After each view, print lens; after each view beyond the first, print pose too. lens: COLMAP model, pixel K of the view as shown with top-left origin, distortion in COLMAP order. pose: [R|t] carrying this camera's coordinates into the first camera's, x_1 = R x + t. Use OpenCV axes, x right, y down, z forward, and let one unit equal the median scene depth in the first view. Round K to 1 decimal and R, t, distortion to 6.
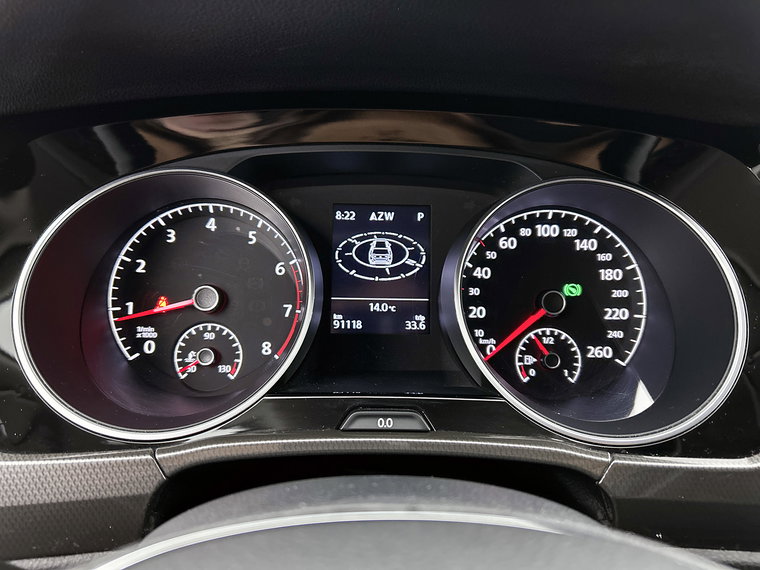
lens RADIAL K [[556.1, 0, 381.9], [0, 556.1, 283.4], [0, 0, 1]] dist [0.061916, -0.074731]
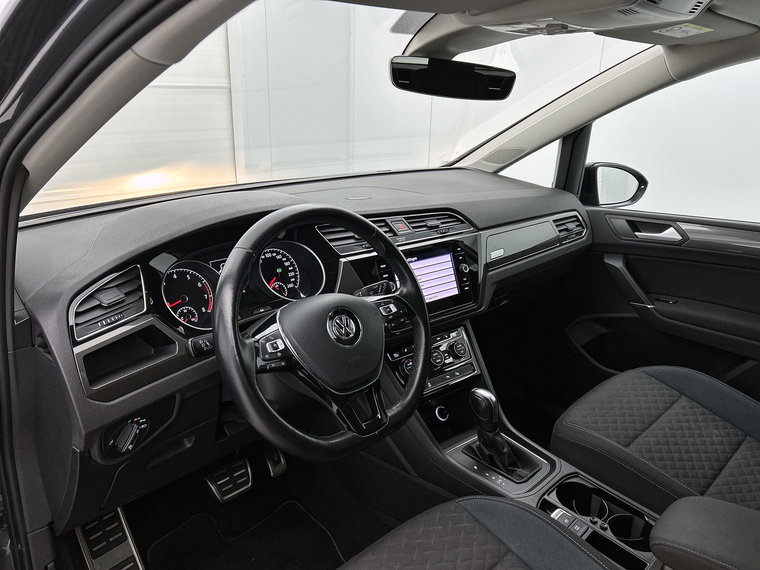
lens RADIAL K [[556.1, 0, 381.9], [0, 556.1, 283.4], [0, 0, 1]] dist [0.061916, -0.074731]
pose [[0.726039, -0.242859, 0.643341, -1.460523], [0.234610, 0.966908, 0.100238, -0.108627], [-0.646395, 0.078157, 0.758989, -2.058888]]
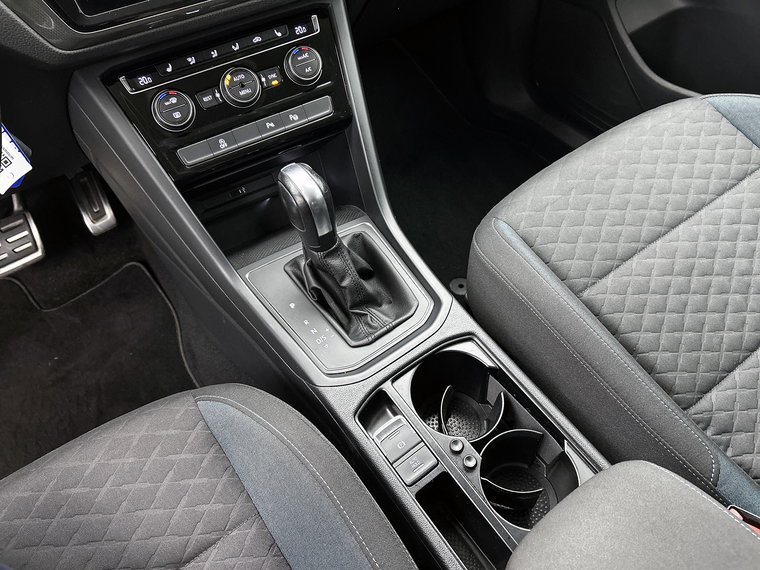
lens RADIAL K [[581.8, 0, 380.0], [0, 581.8, 285.0], [0, 0, 1]] dist [0.006545, 0.000856]
pose [[0.812115, -0.496056, 0.307241, 0.640973], [0.244845, 0.767660, 0.592240, 0.344529], [-0.529642, -0.405741, 0.744885, -1.284560]]
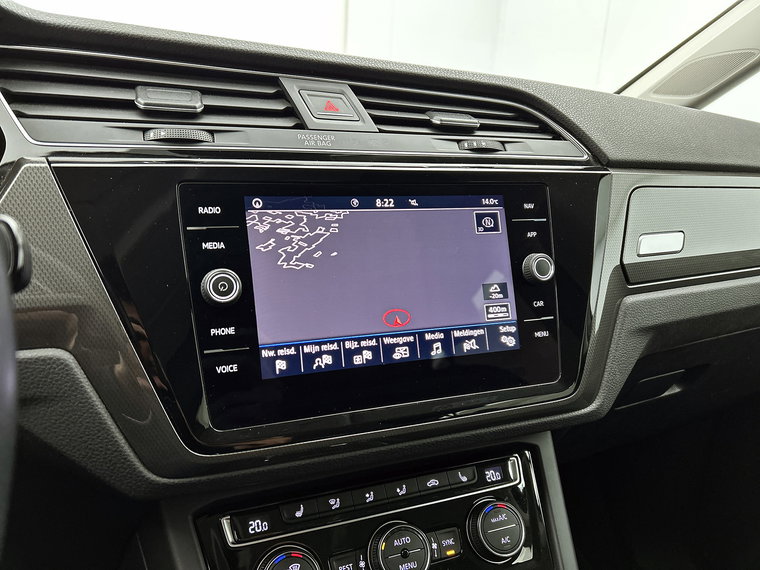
lens RADIAL K [[583.9, 0, 381.7], [0, 583.9, 286.5], [0, 0, 1]] dist [0.002505, 0.004969]
pose [[0.886102, -0.111463, 0.449887, 0.676351], [0.136214, 0.990415, -0.022906, 0.349388], [-0.443022, 0.081578, 0.892792, -0.406247]]
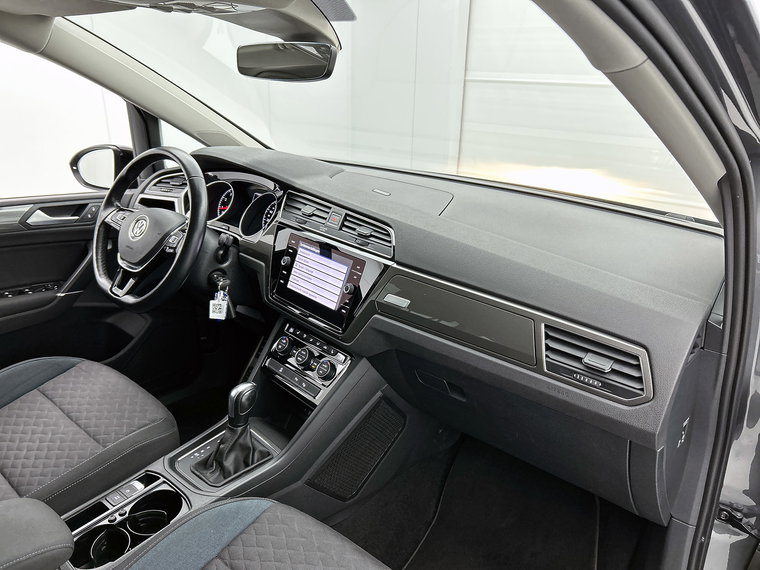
lens RADIAL K [[569.8, 0, 399.0], [0, 569.8, 284.9], [0, 0, 1]] dist [0.000775, -0.004379]
pose [[0.771207, 0.230802, -0.593271, 3.869289], [-0.236189, 0.969181, 0.070015, -0.013627], [0.591146, 0.086128, 0.801952, -2.039650]]
